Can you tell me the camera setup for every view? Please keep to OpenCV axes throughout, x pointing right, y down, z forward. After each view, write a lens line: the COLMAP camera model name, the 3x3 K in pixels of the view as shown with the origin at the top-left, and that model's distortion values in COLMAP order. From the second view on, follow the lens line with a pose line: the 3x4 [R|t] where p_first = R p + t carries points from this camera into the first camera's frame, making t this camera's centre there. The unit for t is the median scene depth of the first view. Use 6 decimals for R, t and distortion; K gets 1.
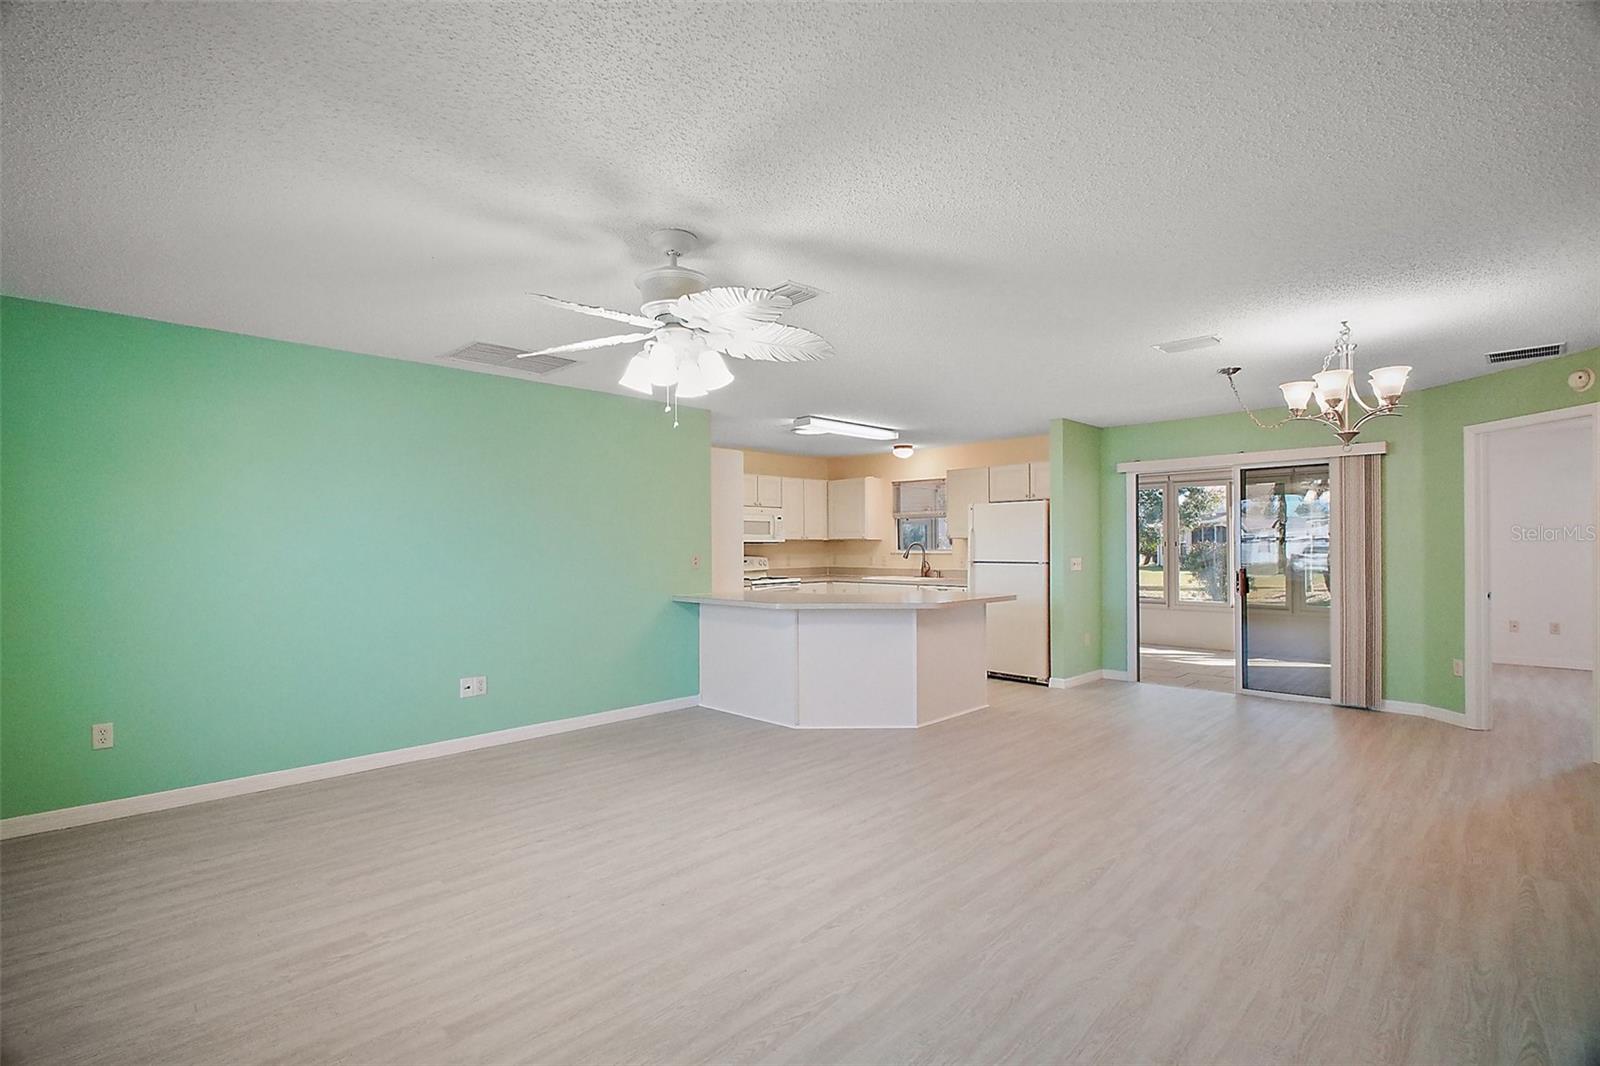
lens RADIAL K [[735.6, 0, 799.2], [0, 735.6, 545.5], [0, 0, 1]] dist [0.001479, -0.008015]
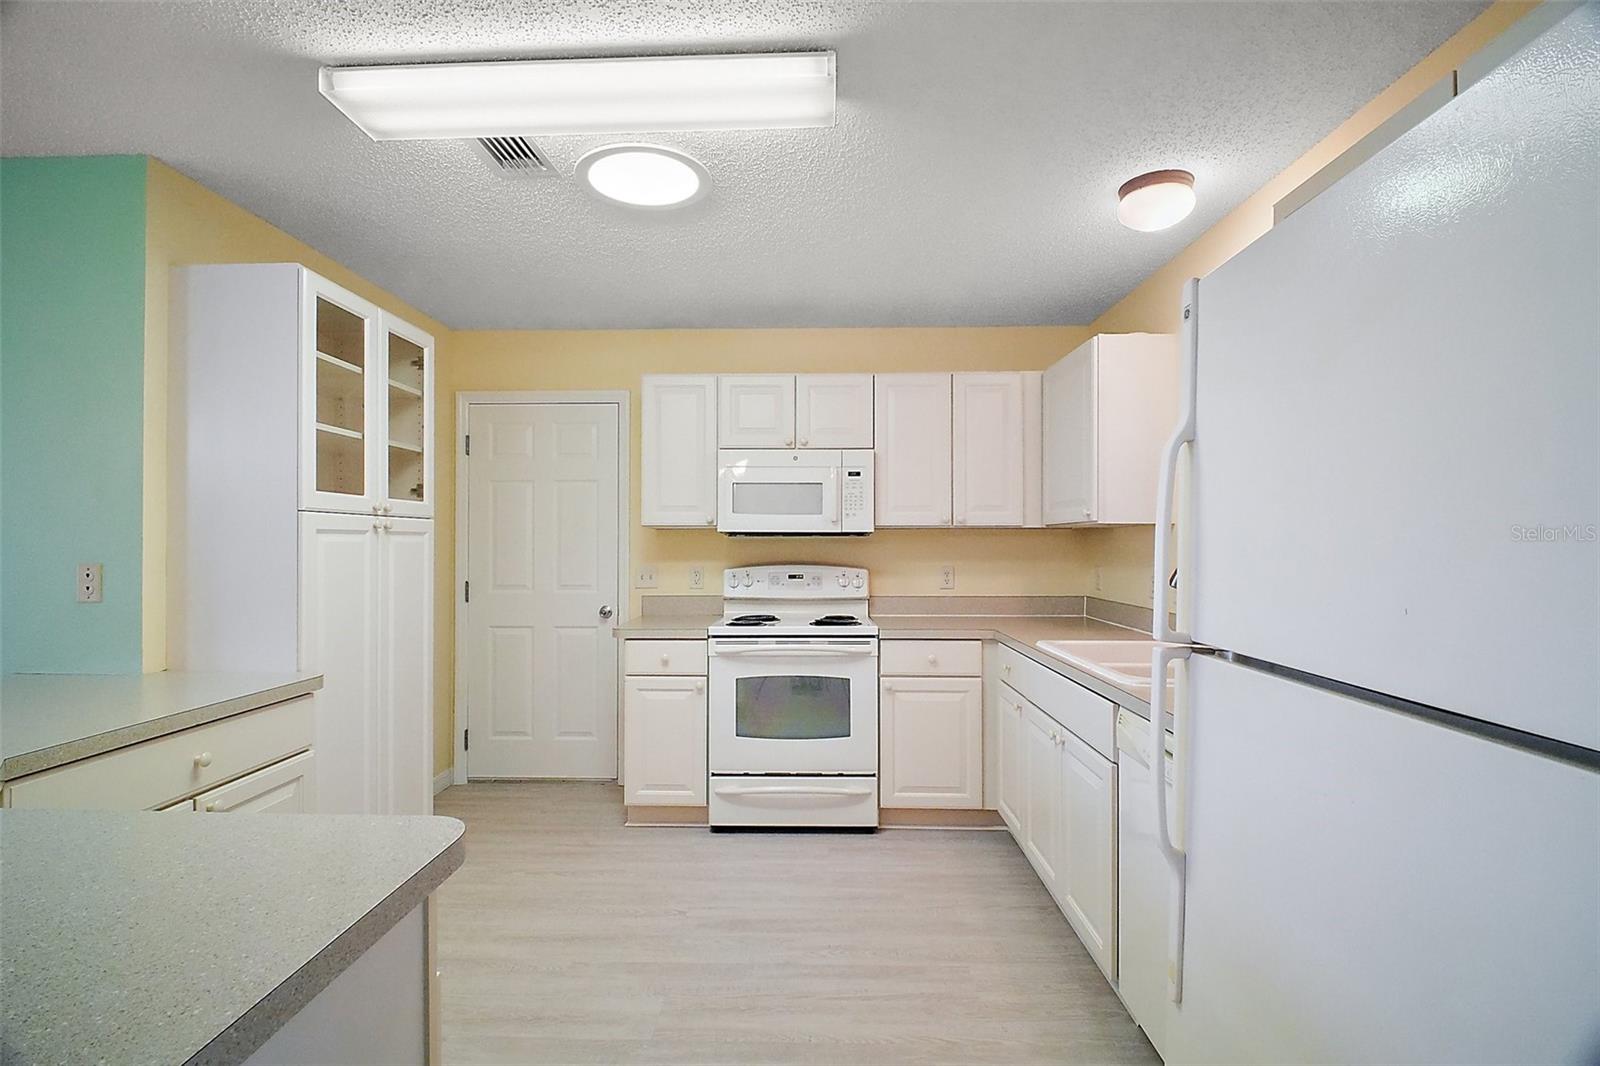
lens RADIAL K [[726.0, 0, 793.2], [0, 726.0, 544.1], [0, 0, 1]] dist [0.002905, -0.000086]
pose [[0.681481, 0.003481, -0.731827, 0.356761], [-0.002686, 0.999994, 0.002255, 0.001660], [0.731831, 0.000429, 0.681486, 1.020027]]
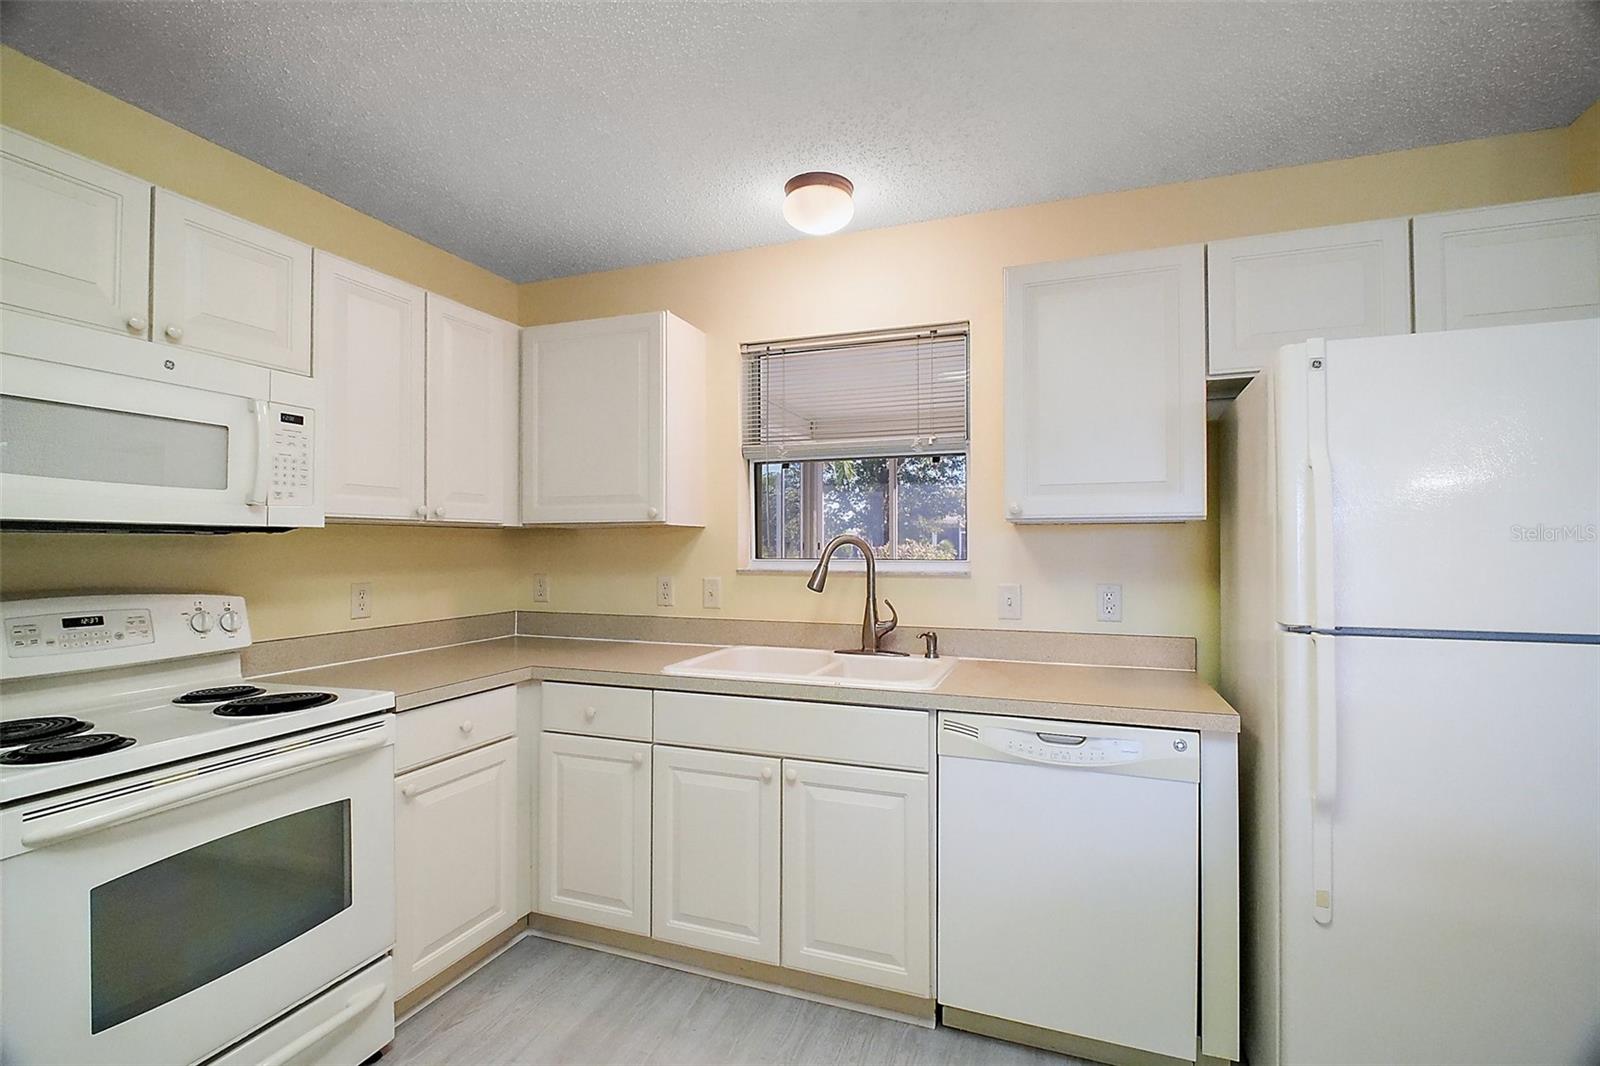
lens RADIAL K [[731.8, 0, 799.4], [0, 731.8, 536.5], [0, 0, 1]] dist [-0.003091, -0.000882]
pose [[0.909959, 0.009651, 0.414587, 0.030852], [-0.004212, 0.999893, -0.014032, 0.000876], [-0.414678, 0.011023, 0.909902, 1.075280]]
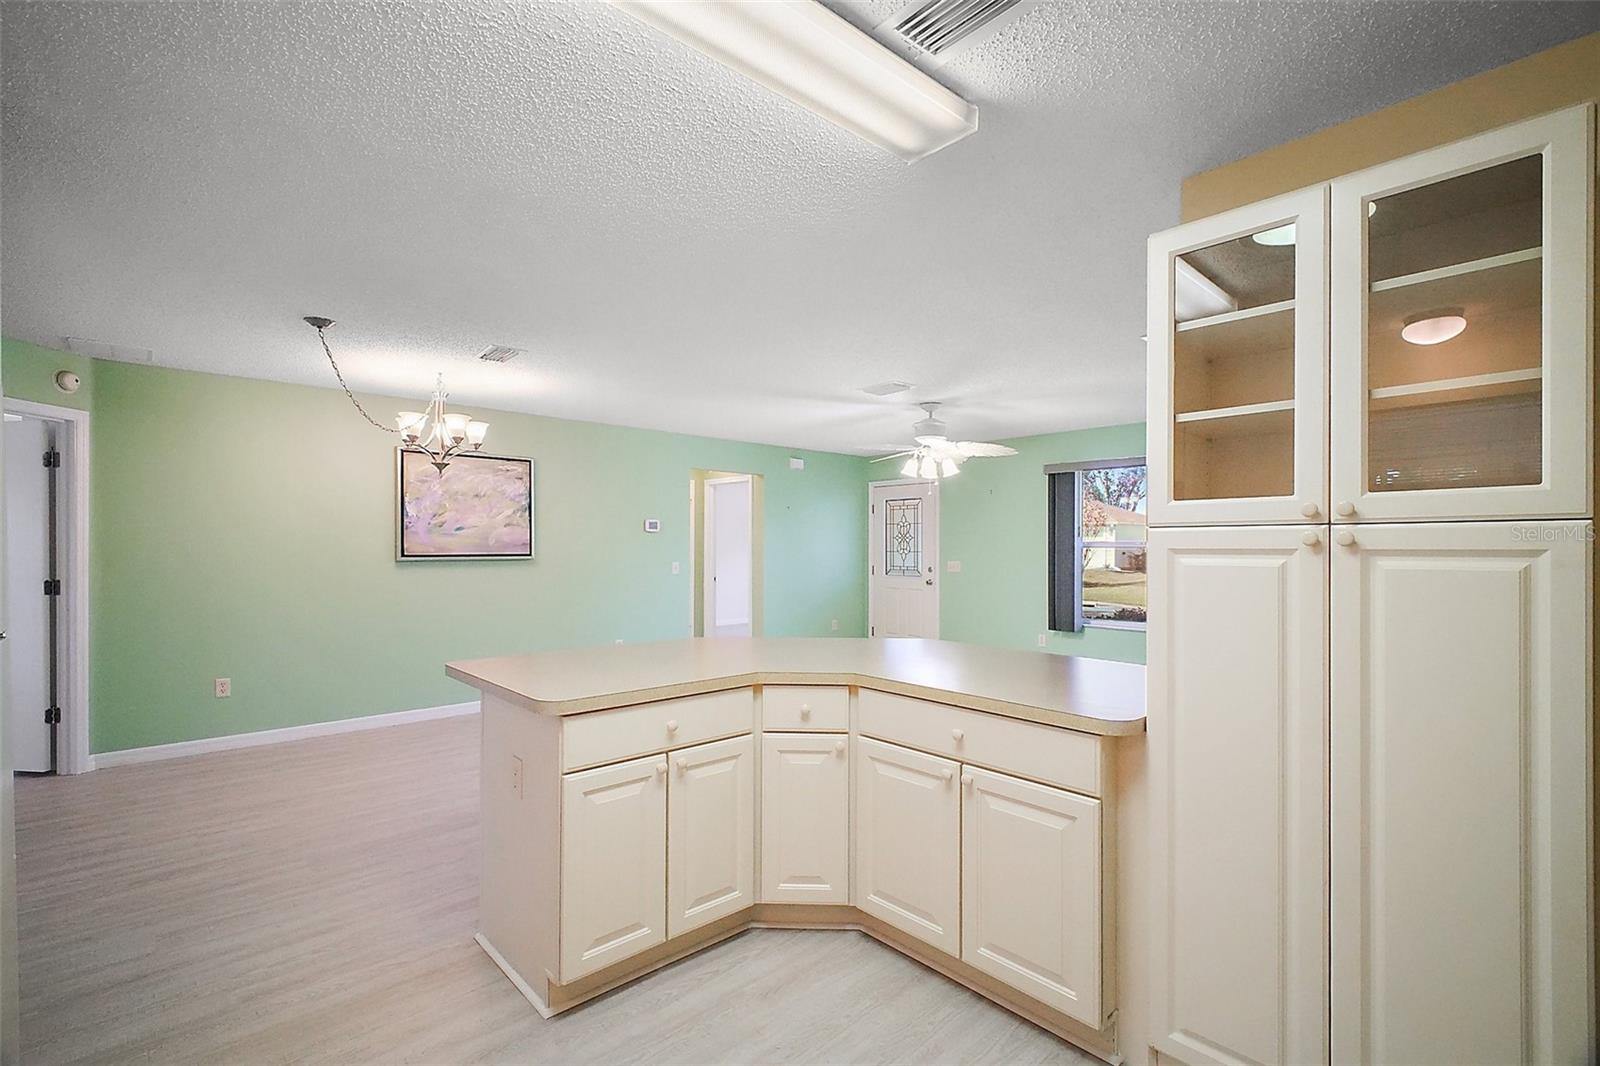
lens RADIAL K [[726.0, 0, 793.2], [0, 726.0, 544.1], [0, 0, 1]] dist [0.002905, -0.000086]
pose [[-0.998746, 0.002220, 0.050022, 0.054654], [0.002015, 0.999989, -0.004138, -0.005632], [-0.050031, -0.004032, -0.998740, 1.406132]]
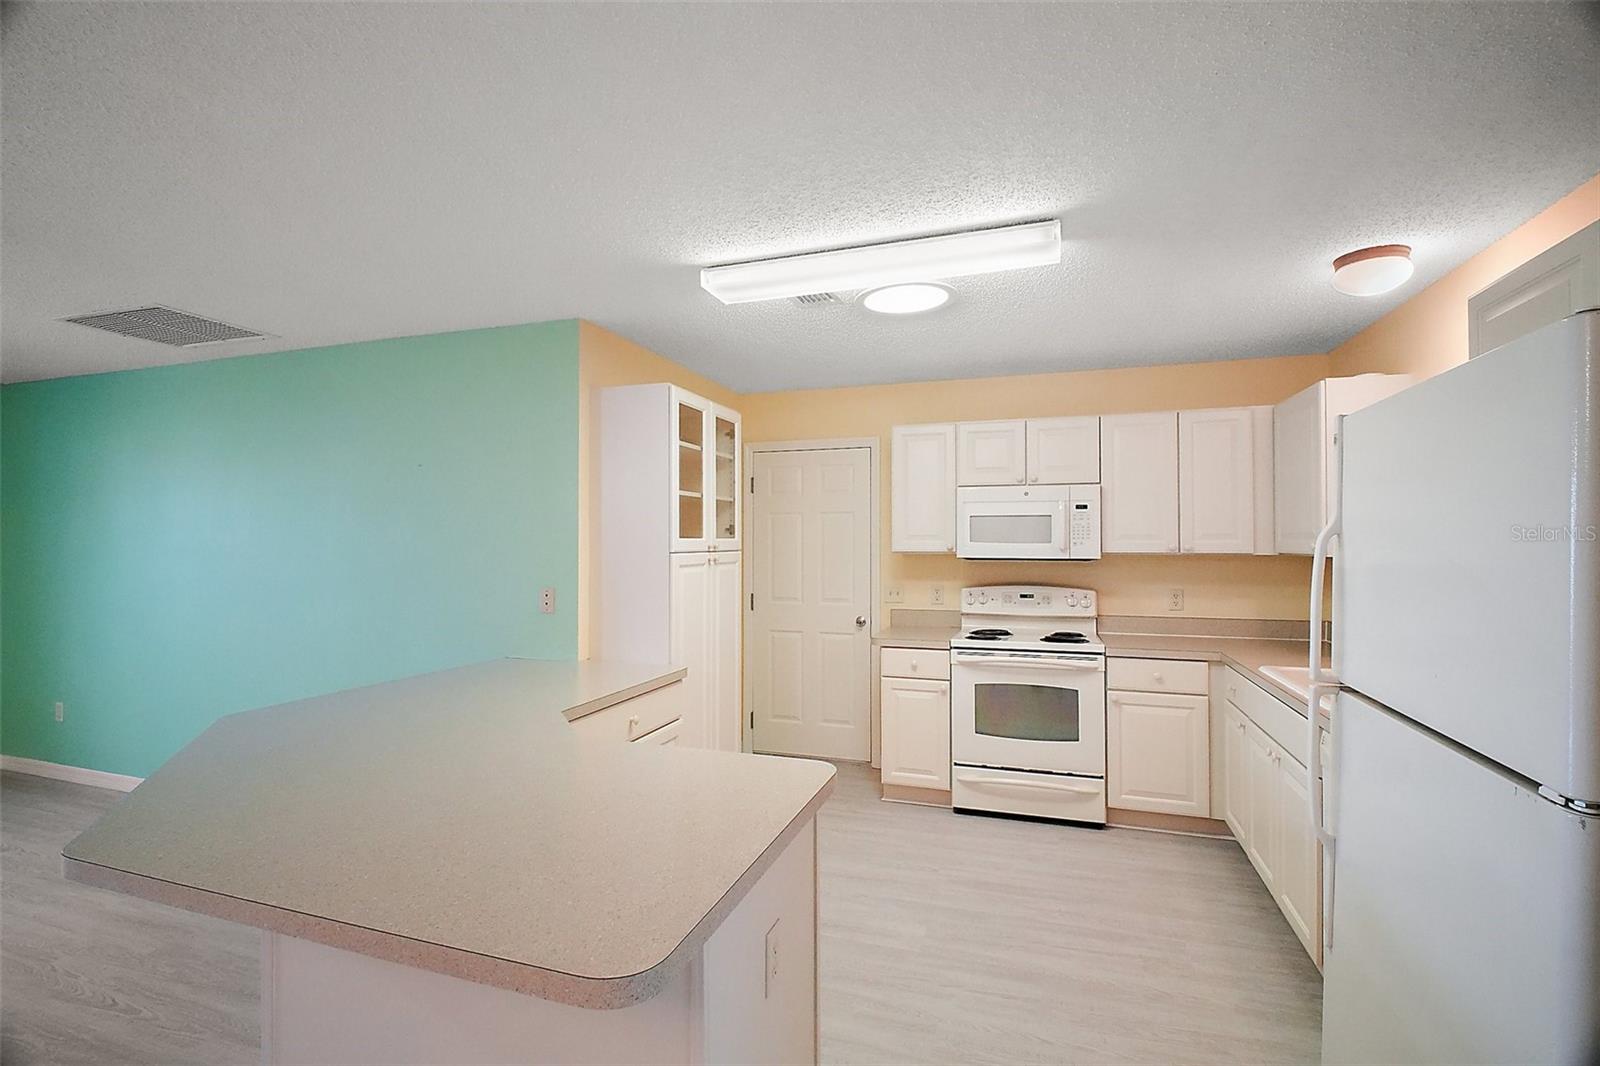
lens RADIAL K [[719.4, 0, 800.0], [0, 719.4, 533.0], [0, 0, 1]] dist [0.001507, -0.000124]
pose [[0.438941, -0.009464, -0.898466, 0.434172], [-0.001137, 0.999938, -0.011089, -0.022554], [0.898515, 0.005889, 0.438903, 0.940999]]
